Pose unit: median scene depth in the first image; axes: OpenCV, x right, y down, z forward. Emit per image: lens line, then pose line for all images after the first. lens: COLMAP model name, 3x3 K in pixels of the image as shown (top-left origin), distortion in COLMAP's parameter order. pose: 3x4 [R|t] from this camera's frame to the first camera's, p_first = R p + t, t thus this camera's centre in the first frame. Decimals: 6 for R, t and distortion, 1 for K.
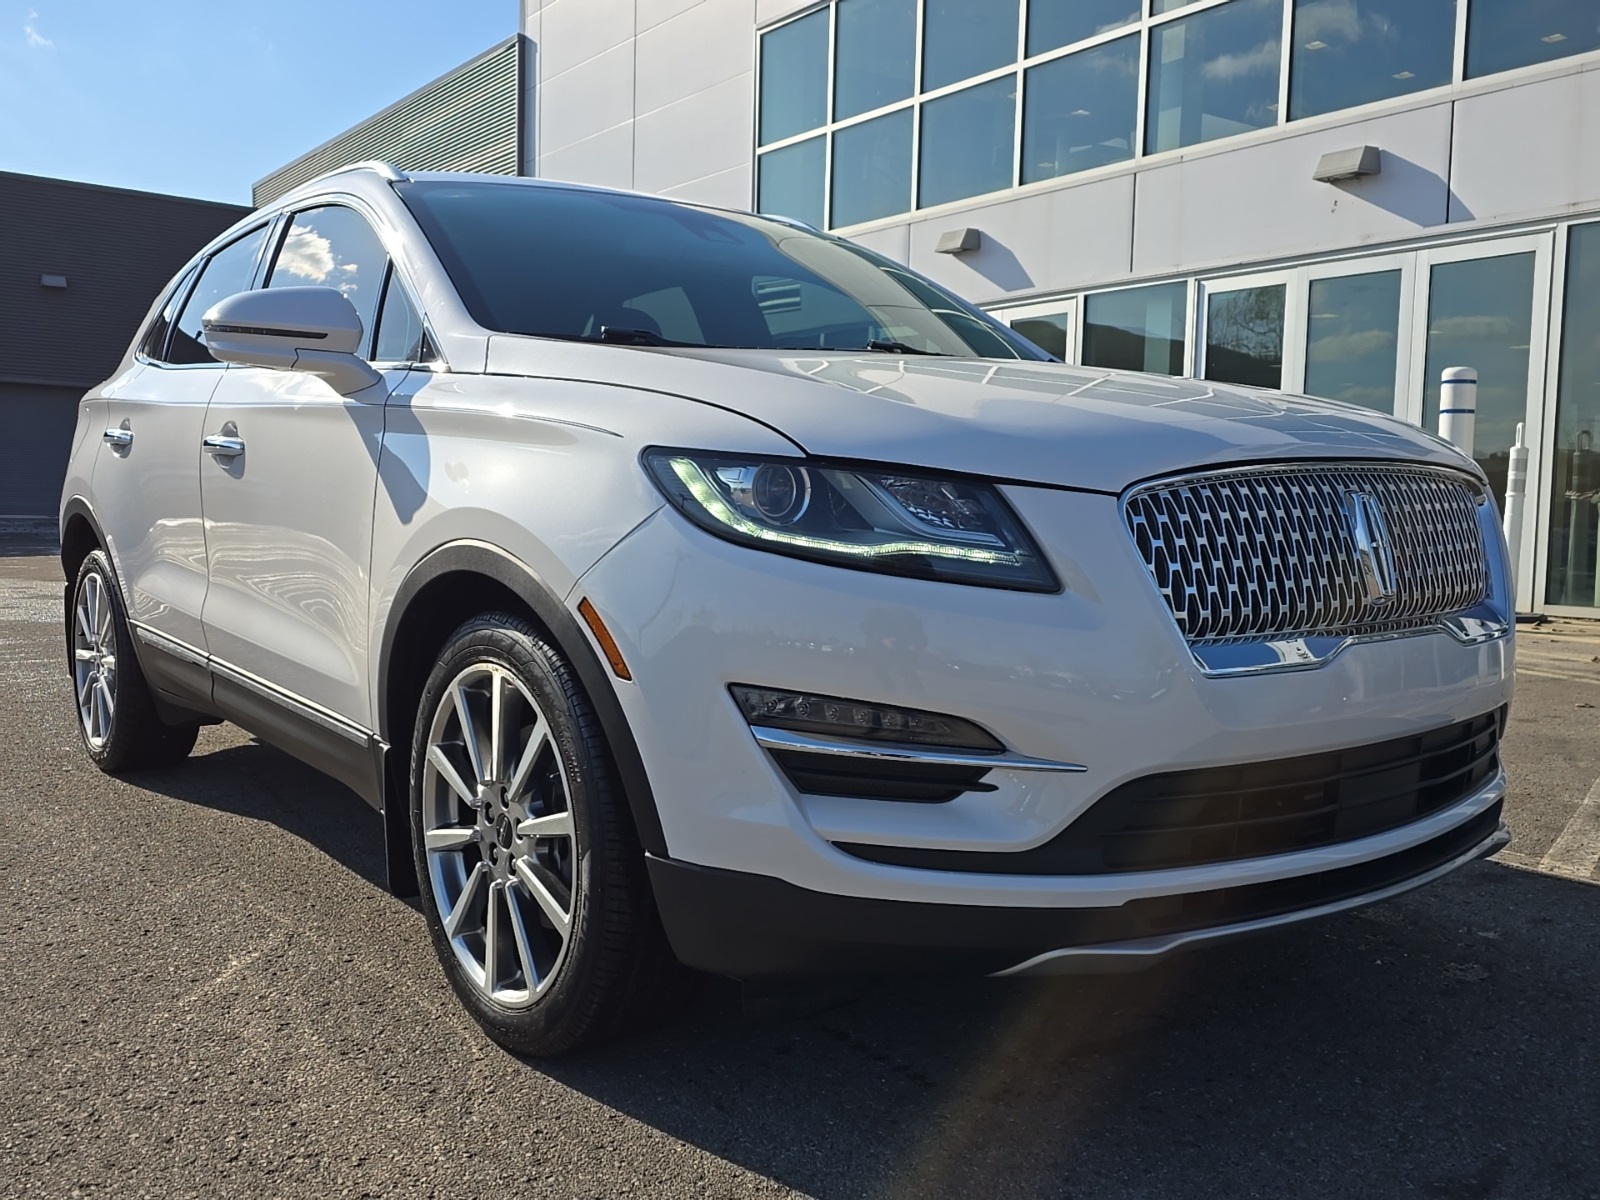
lens RADIAL K [[1414.1, 0, 800.0], [0, 1414.1, 600.0], [0, 0, 1]] dist [0.086327, -0.100976]
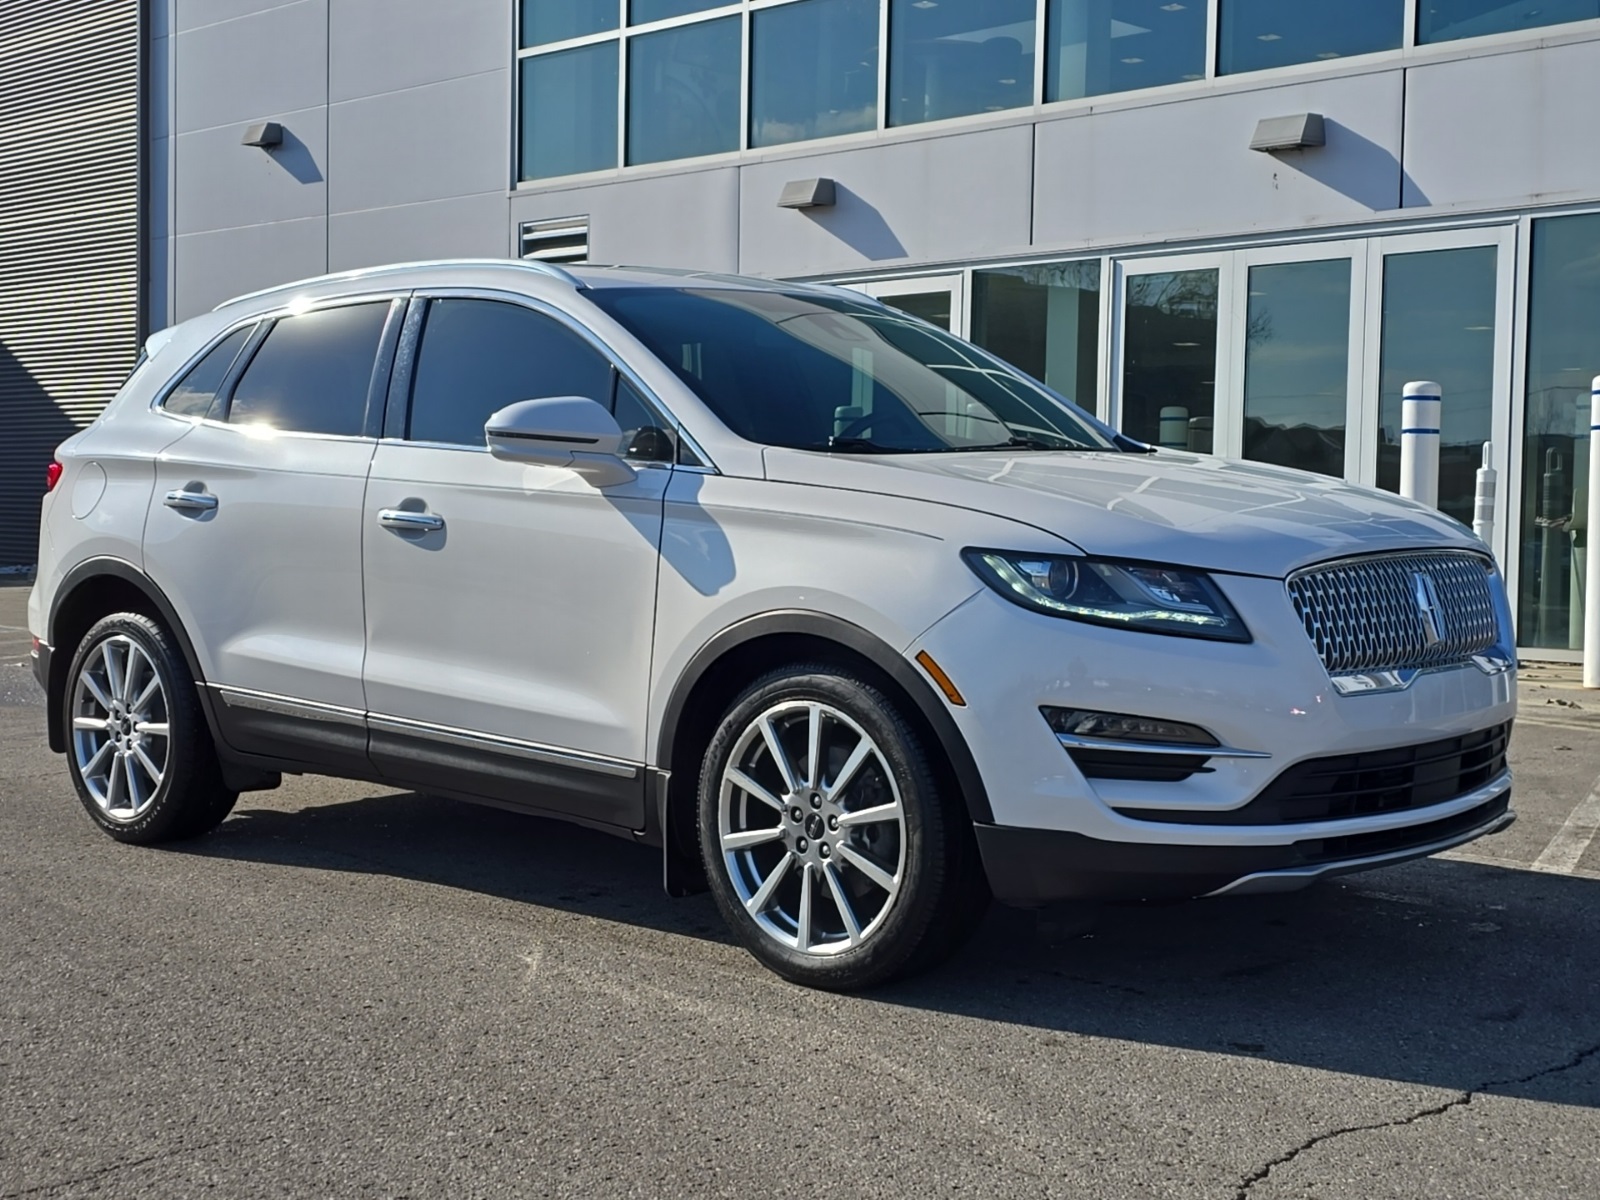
lens RADIAL K [[2150.9, 0, 800.0], [0, 2150.9, 600.0], [0, 0, 1]] dist [0.169885, -0.457384]
pose [[0.986235, -0.011480, 0.164950, -0.513991], [0.015666, 0.999587, -0.024102, -0.001905], [-0.164605, 0.026354, 0.986007, -0.932674]]
